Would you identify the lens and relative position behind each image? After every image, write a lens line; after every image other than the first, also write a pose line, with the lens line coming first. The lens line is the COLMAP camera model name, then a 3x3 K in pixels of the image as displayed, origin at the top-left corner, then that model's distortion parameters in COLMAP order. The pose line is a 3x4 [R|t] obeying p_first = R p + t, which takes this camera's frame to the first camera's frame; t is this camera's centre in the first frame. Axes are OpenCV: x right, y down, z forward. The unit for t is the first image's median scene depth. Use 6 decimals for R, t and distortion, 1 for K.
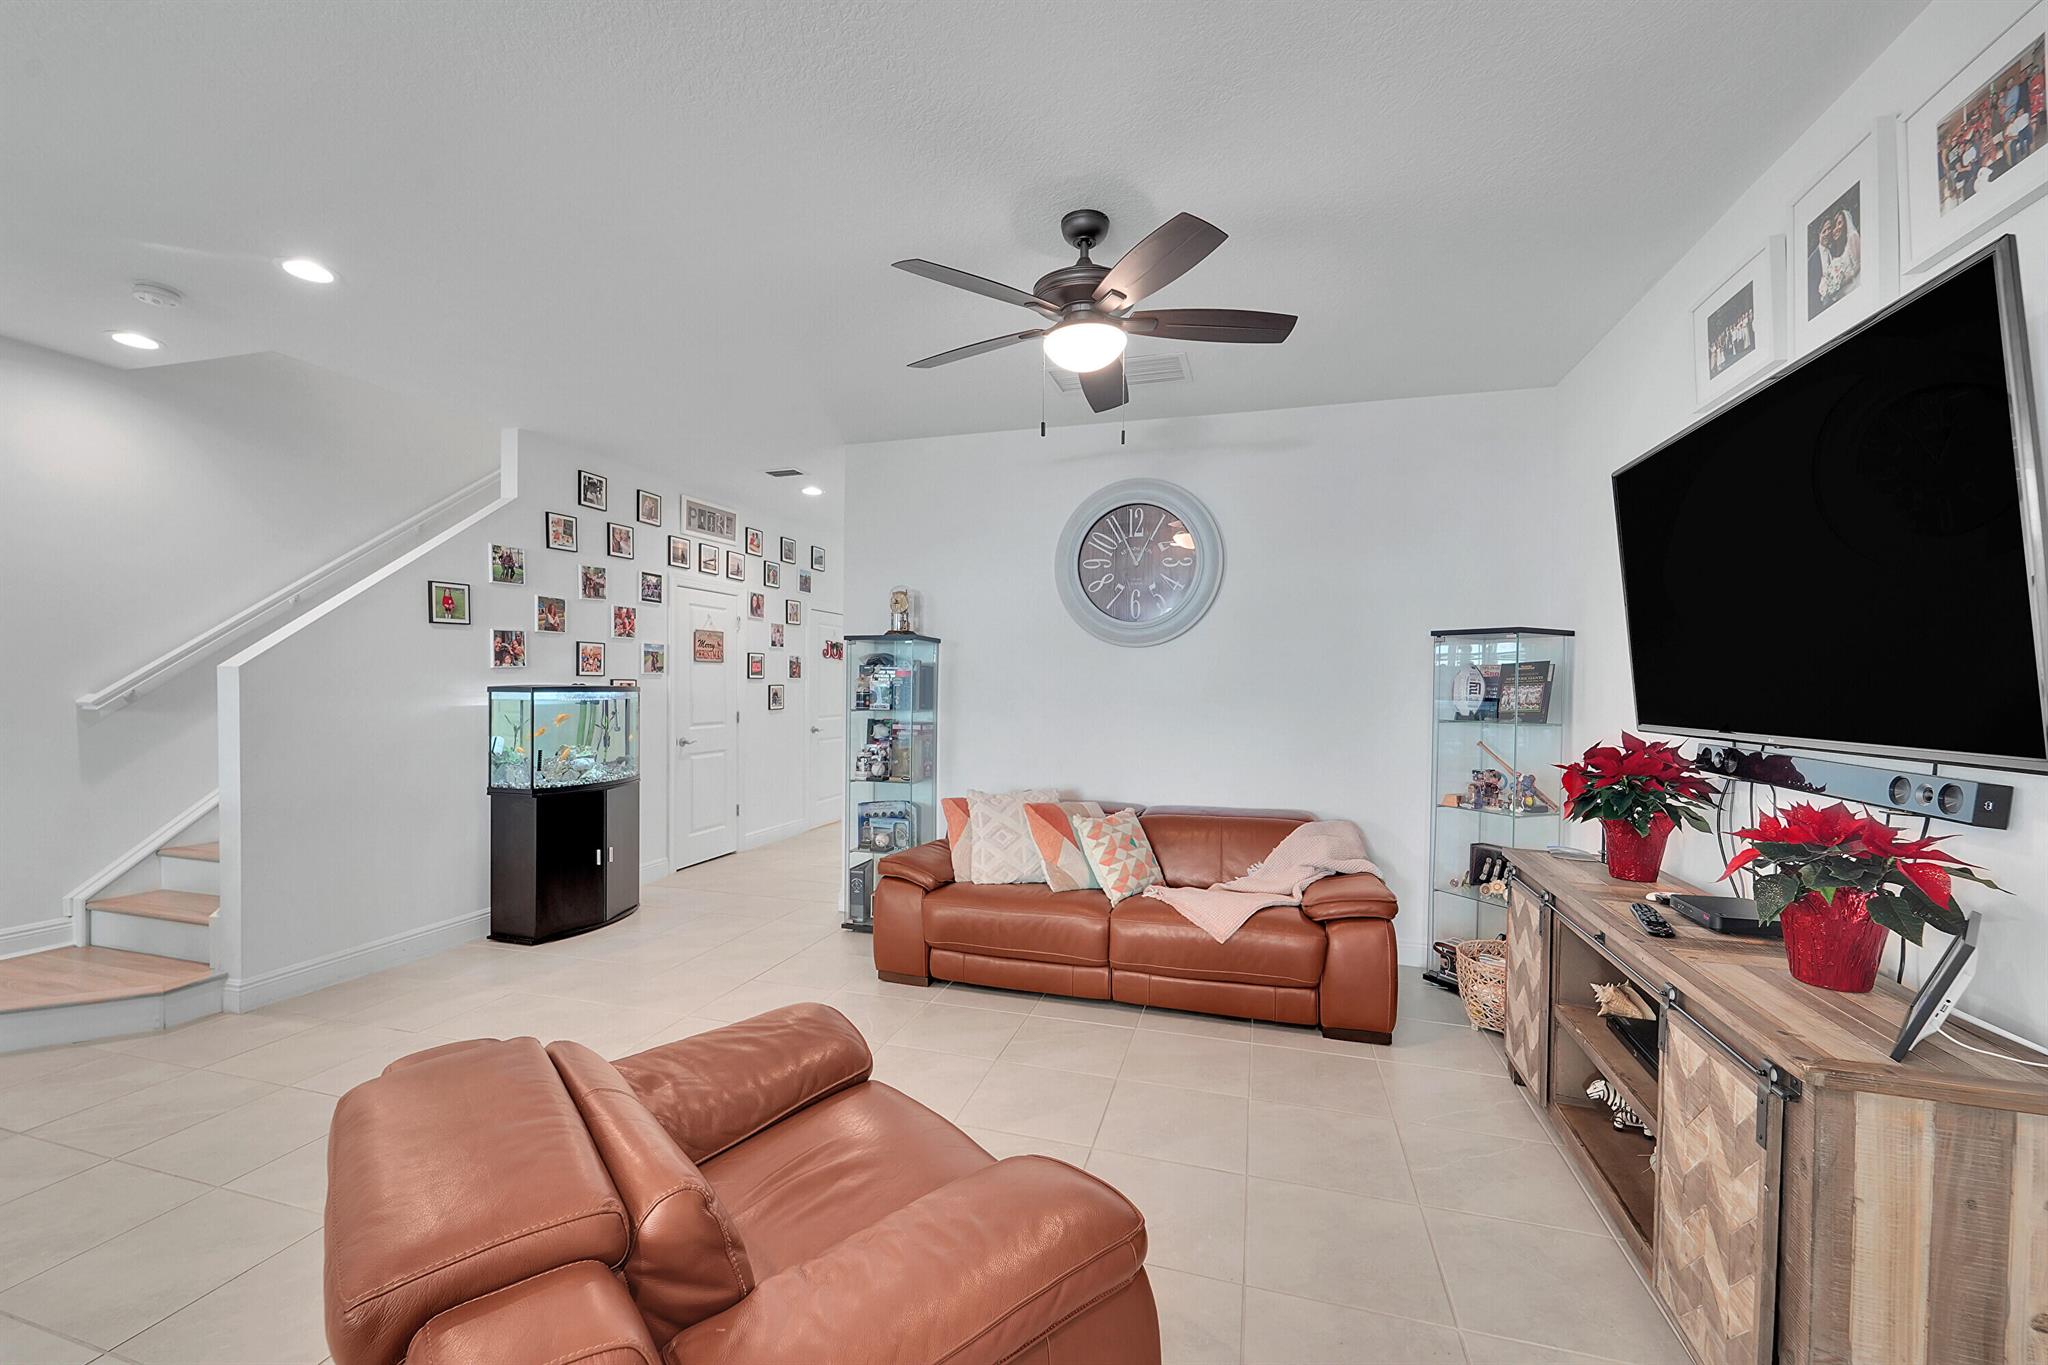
lens RADIAL K [[832.7, 0, 1023.2], [0, 832.7, 697.8], [0, 0, 1]] dist [-0.010811, 0.000368]
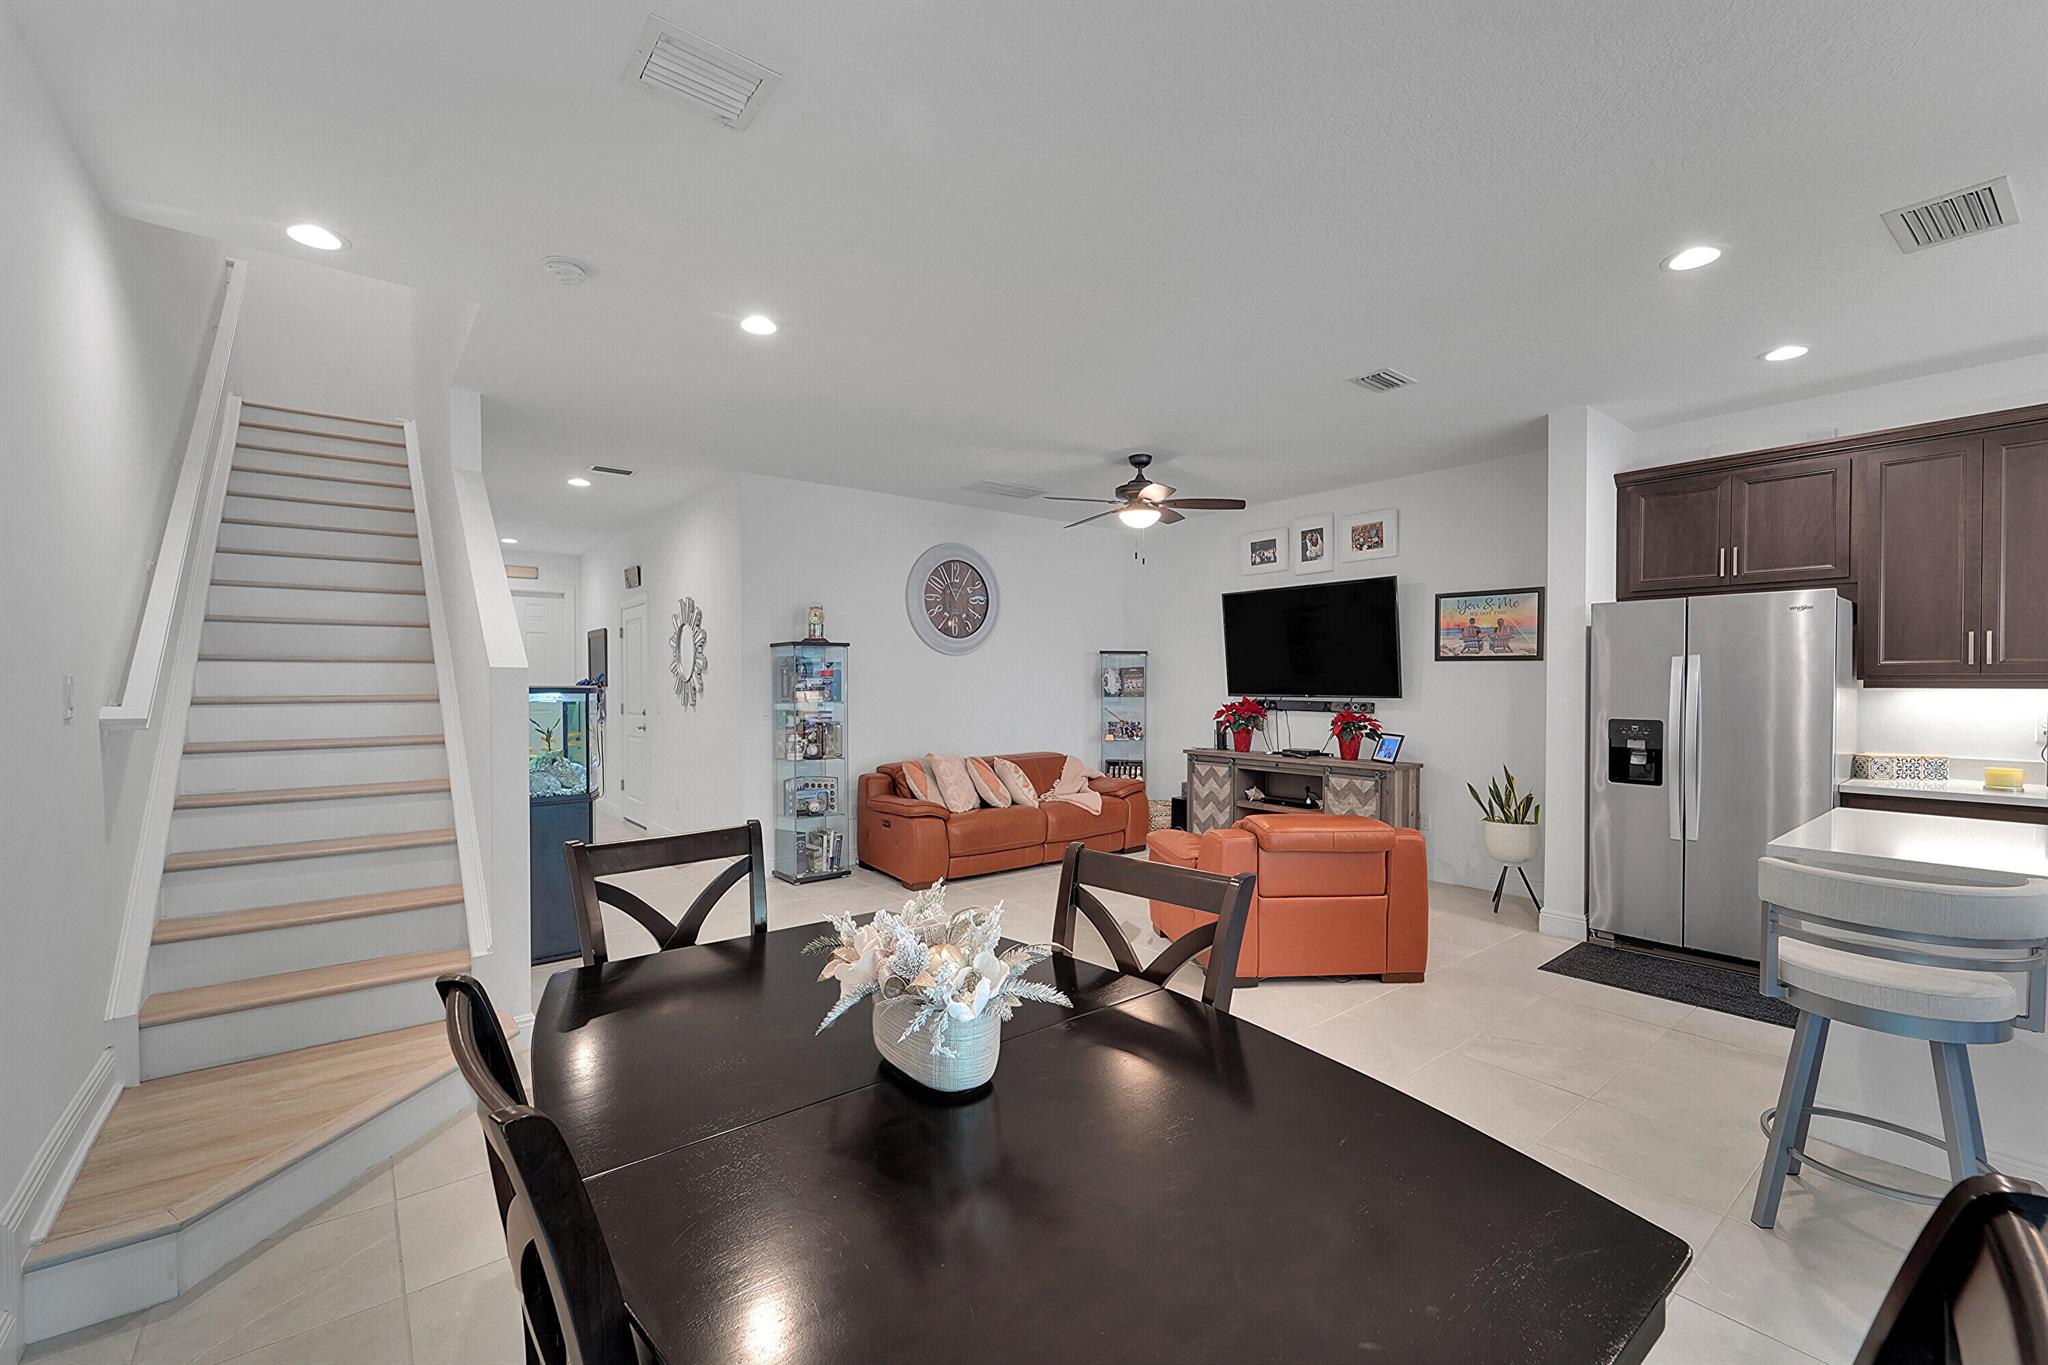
lens RADIAL K [[832.7, 0, 1030.5], [0, 832.7, 680.8], [0, 0, 1]] dist [-0.010811, 0.000368]
pose [[0.562797, -0.010015, 0.826535, -1.105597], [0.019424, 0.999811, -0.001112, -0.009701], [-0.826367, 0.016681, 0.562885, 0.036818]]
